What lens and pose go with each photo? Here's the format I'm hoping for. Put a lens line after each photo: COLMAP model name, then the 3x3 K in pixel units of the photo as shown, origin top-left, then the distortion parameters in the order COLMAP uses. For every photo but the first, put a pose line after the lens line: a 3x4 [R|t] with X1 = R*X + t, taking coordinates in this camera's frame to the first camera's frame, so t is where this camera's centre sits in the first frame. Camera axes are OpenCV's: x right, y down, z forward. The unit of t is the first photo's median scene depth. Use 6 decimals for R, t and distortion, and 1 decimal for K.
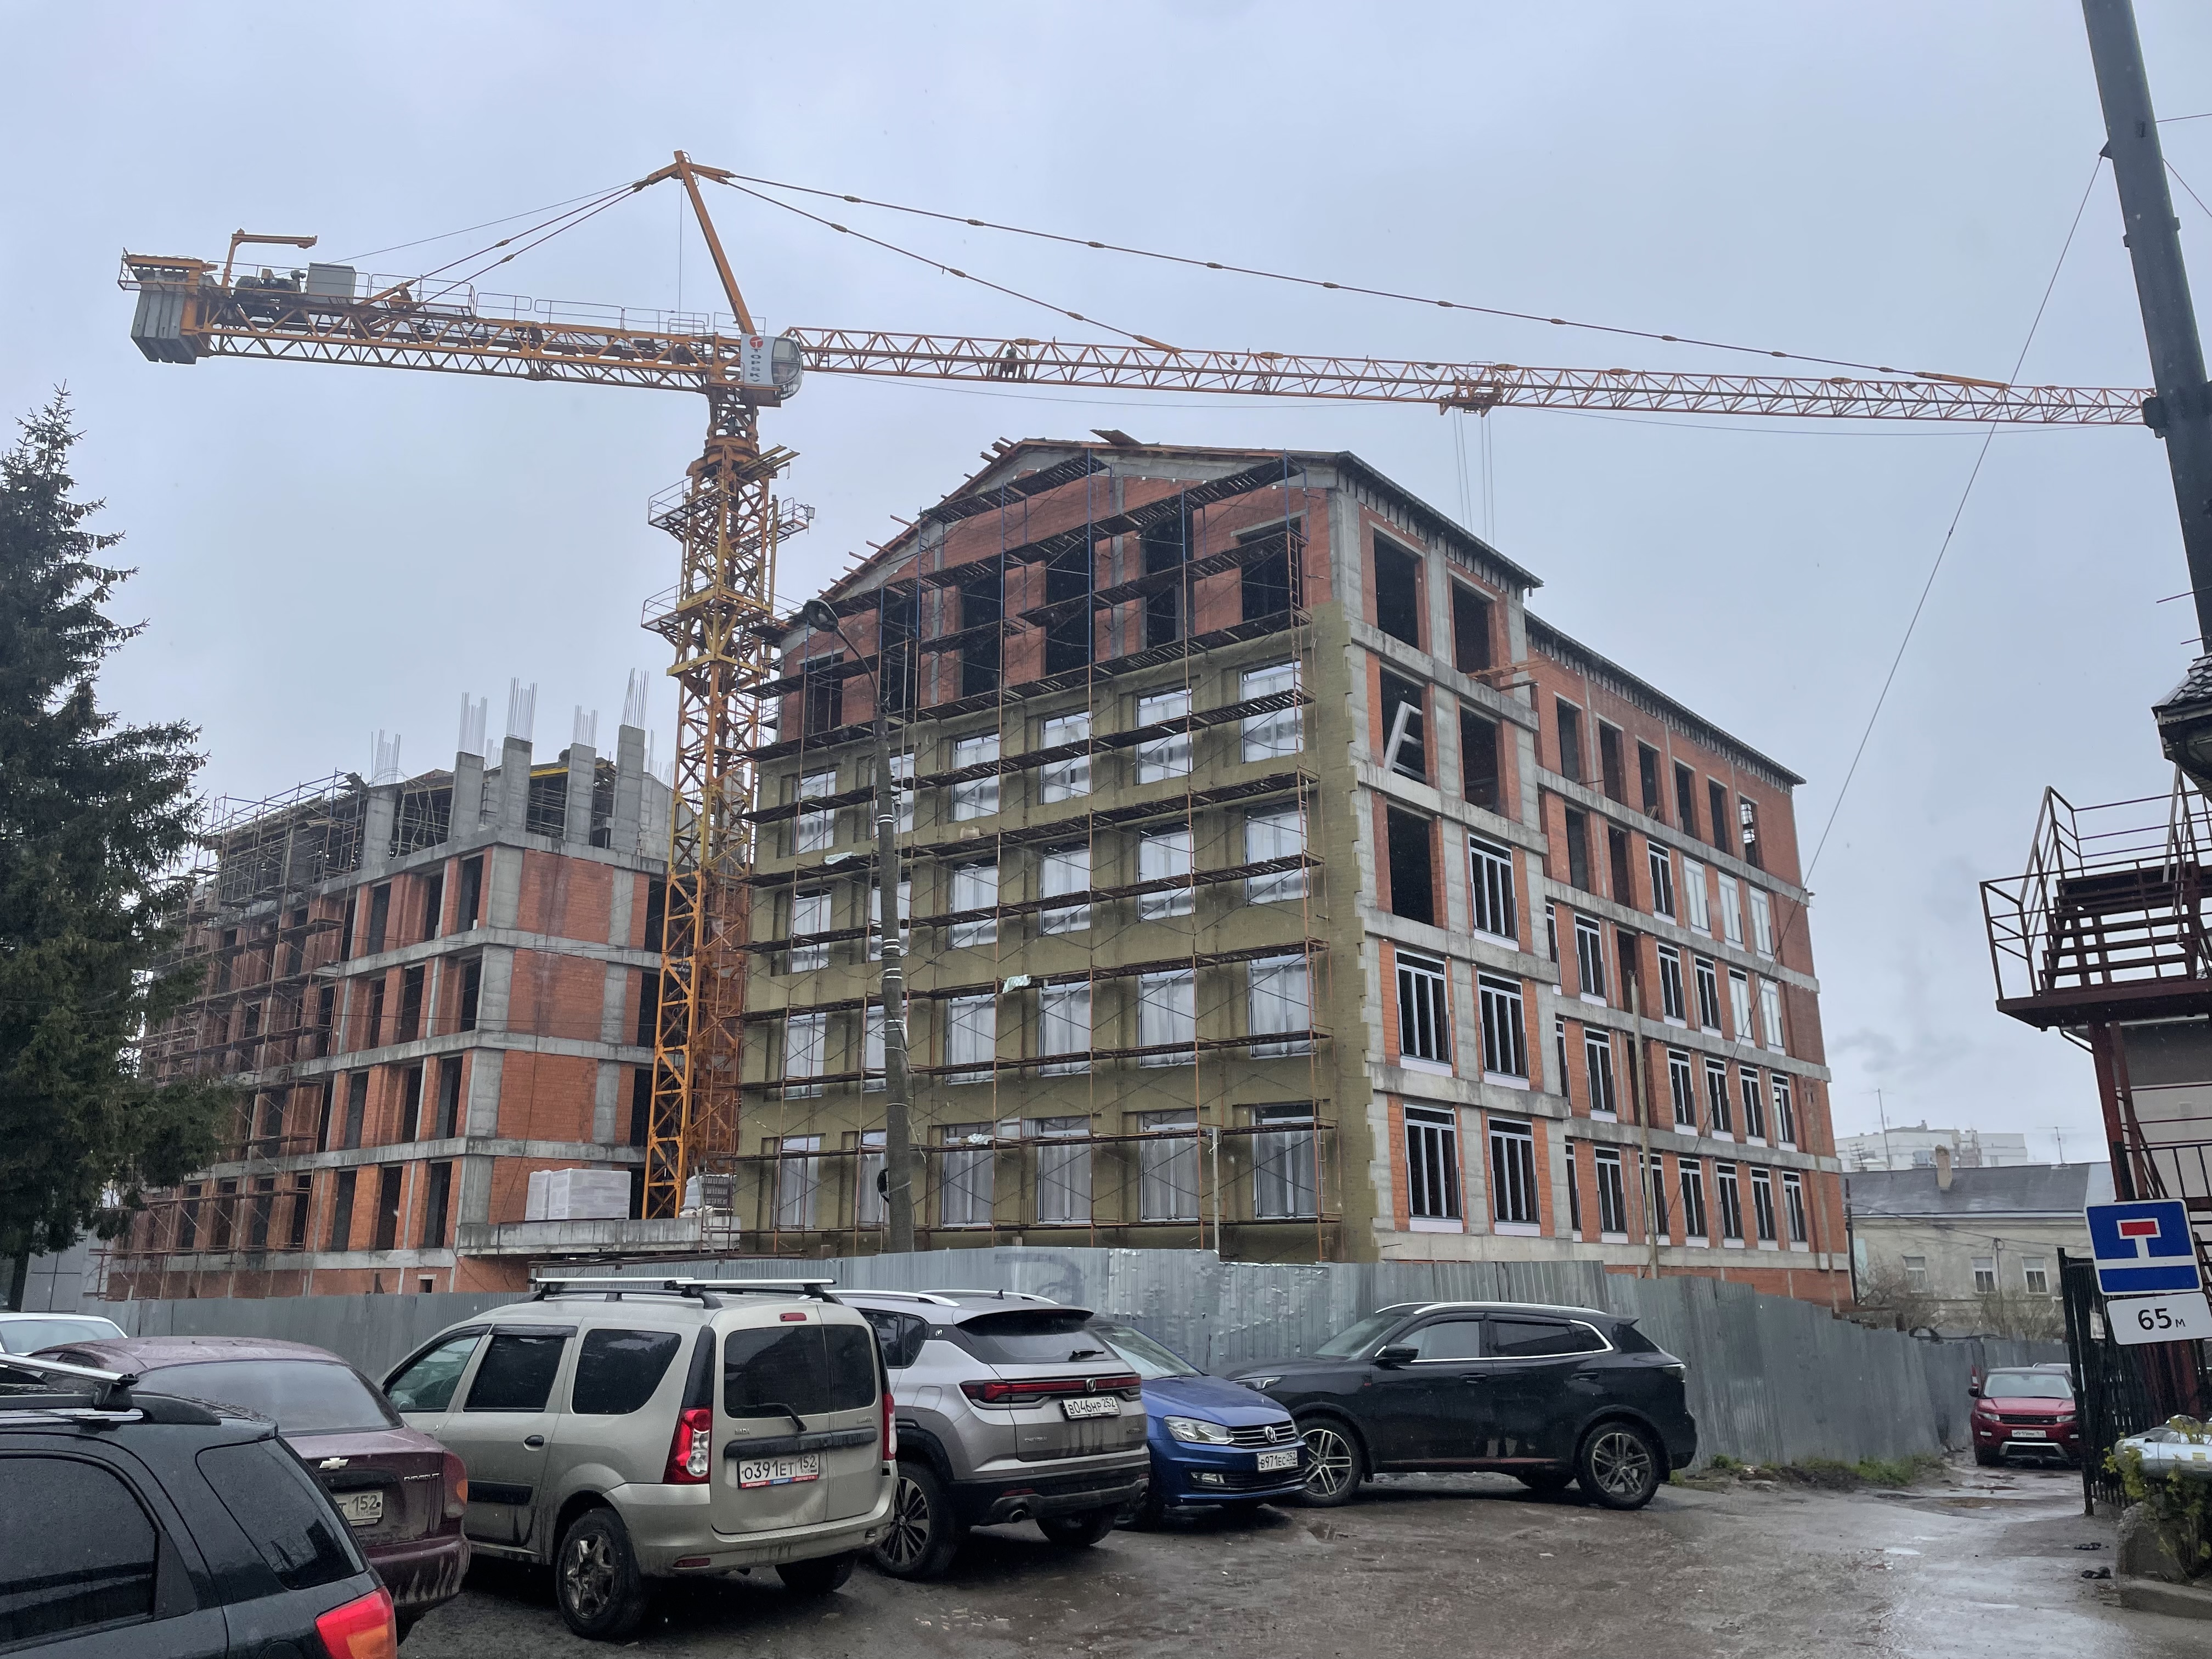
lens RADIAL K [[1678.3, 0, 1089.8], [0, 1678.3, 814.6], [0, 0, 1]] dist [0.102878, -0.126922]
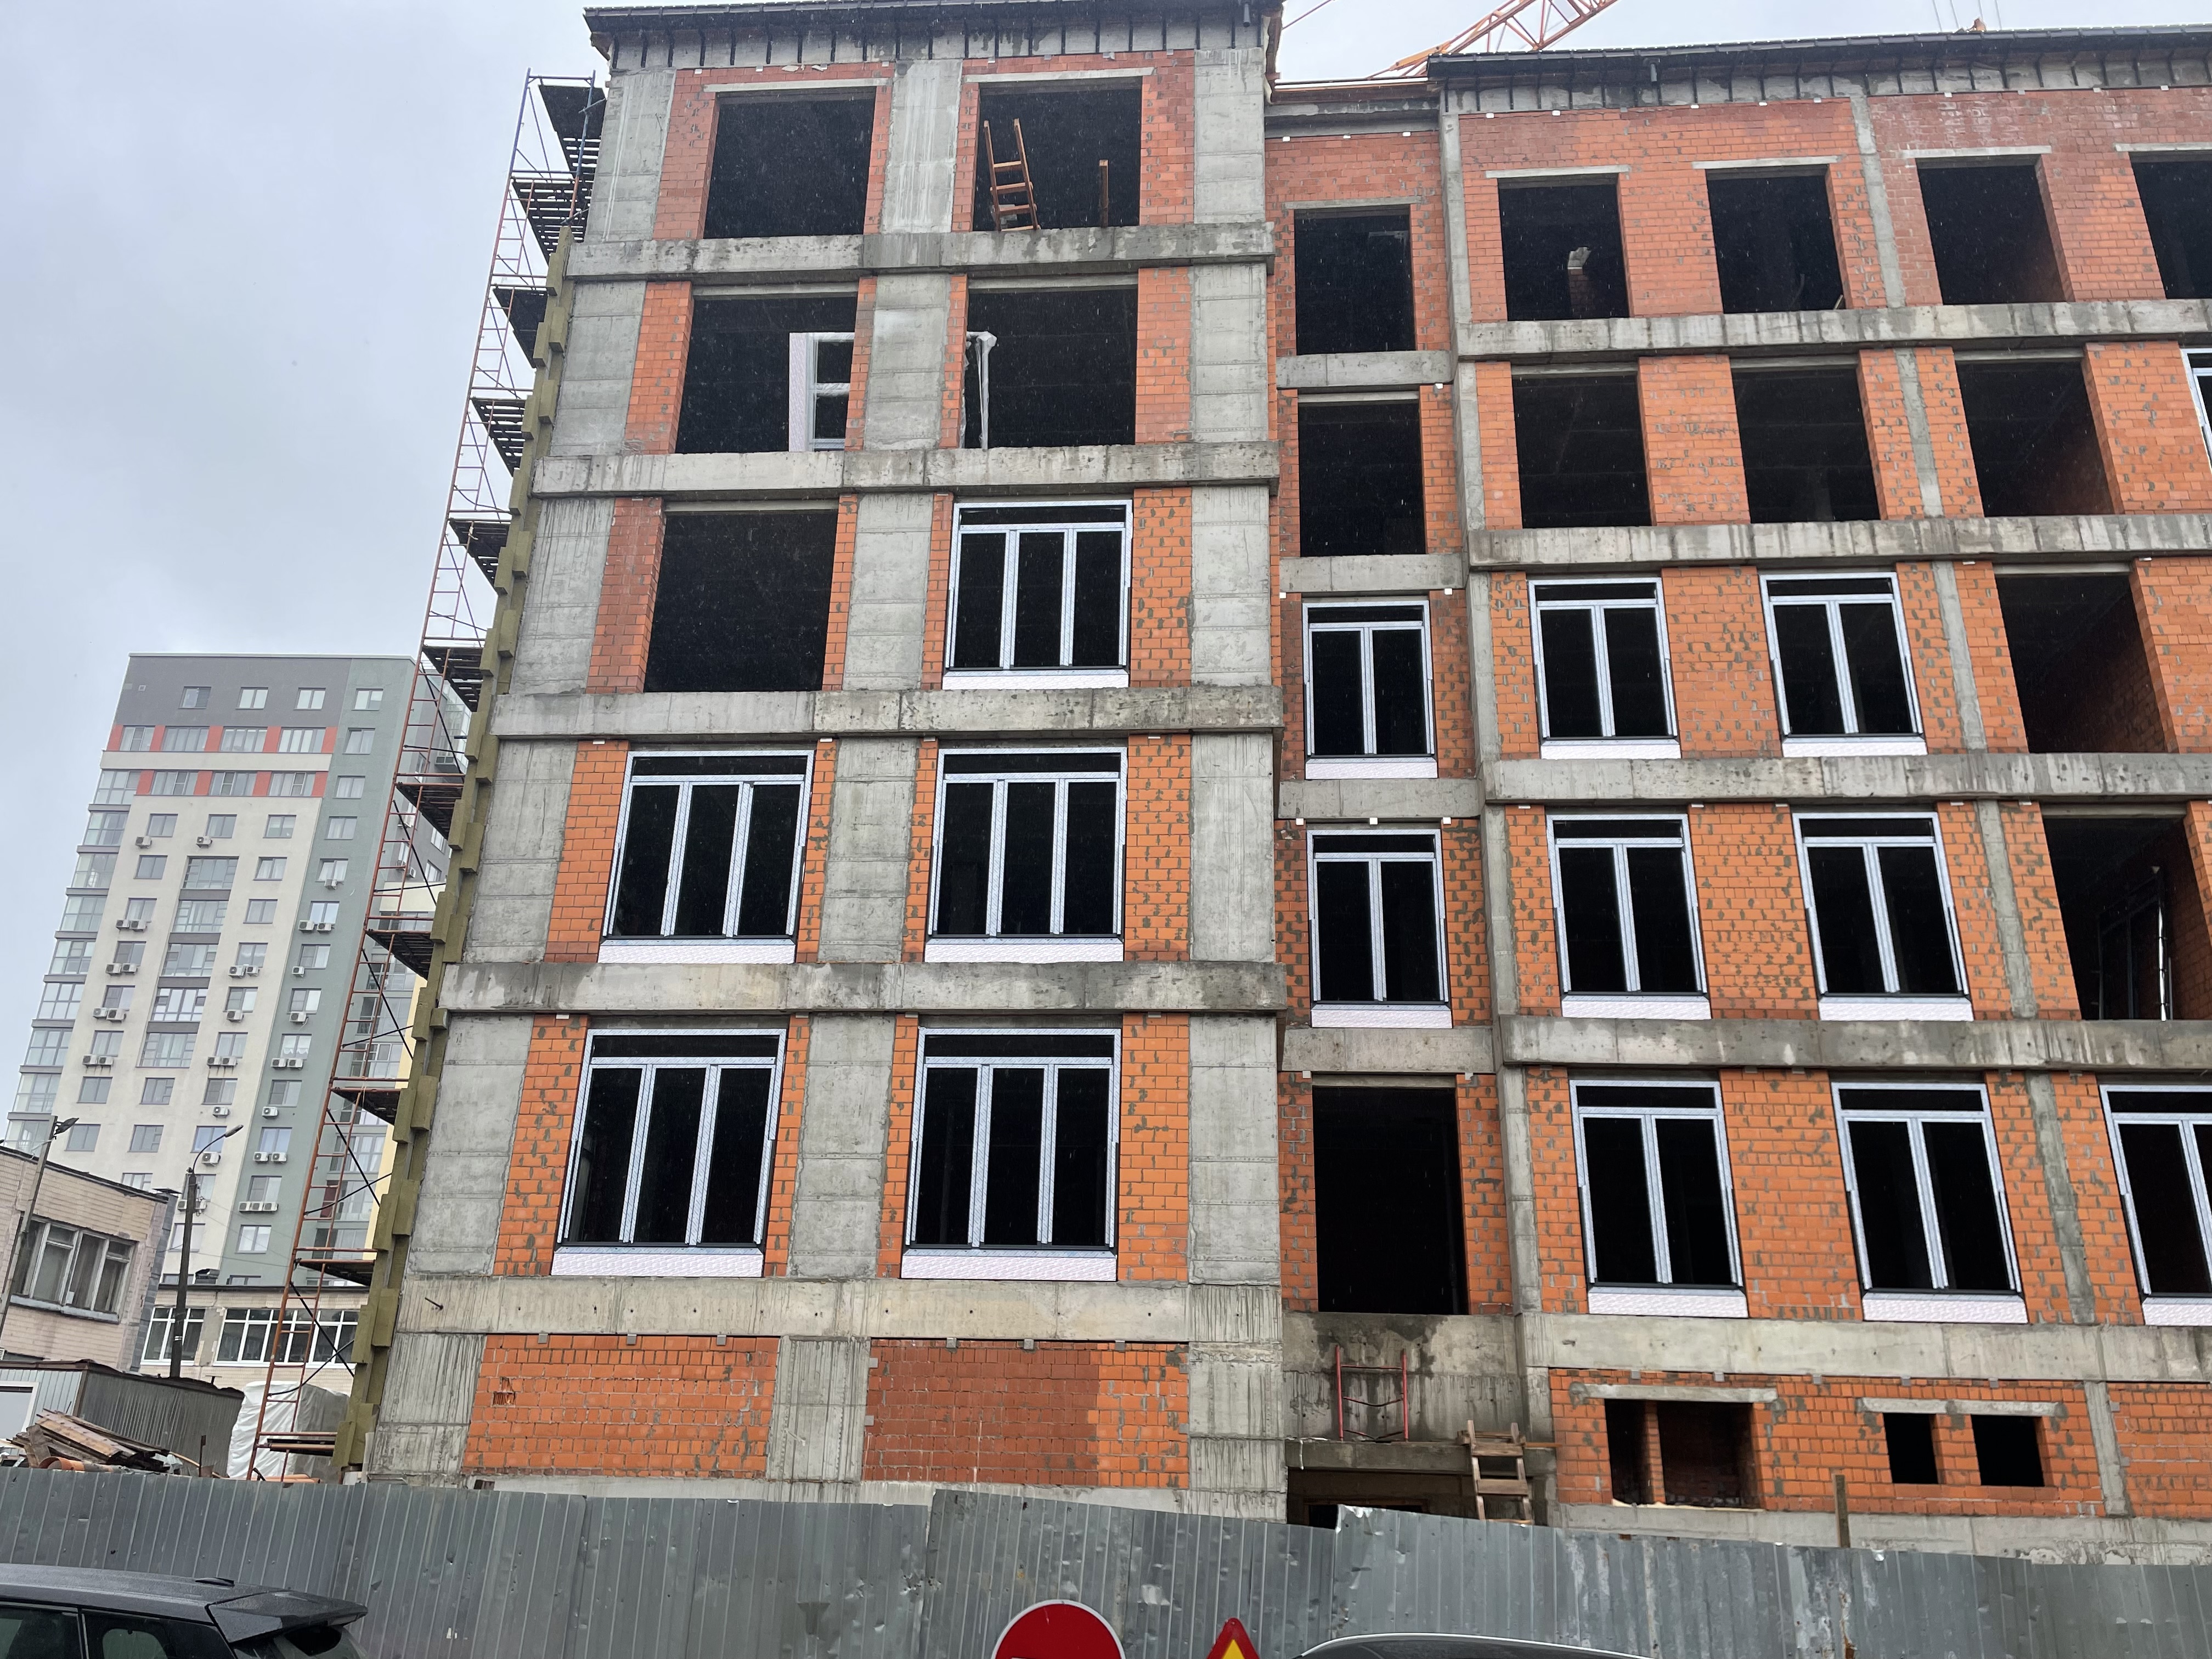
lens RADIAL K [[1678.3, 0, 1089.8], [0, 1678.3, 814.6], [0, 0, 1]] dist [0.102878, -0.126922]
pose [[0.597136, -0.284442, -0.750014, 0.652782], [0.187738, 0.958606, -0.214079, 0.236480], [0.779861, -0.012972, 0.625818, 0.759410]]
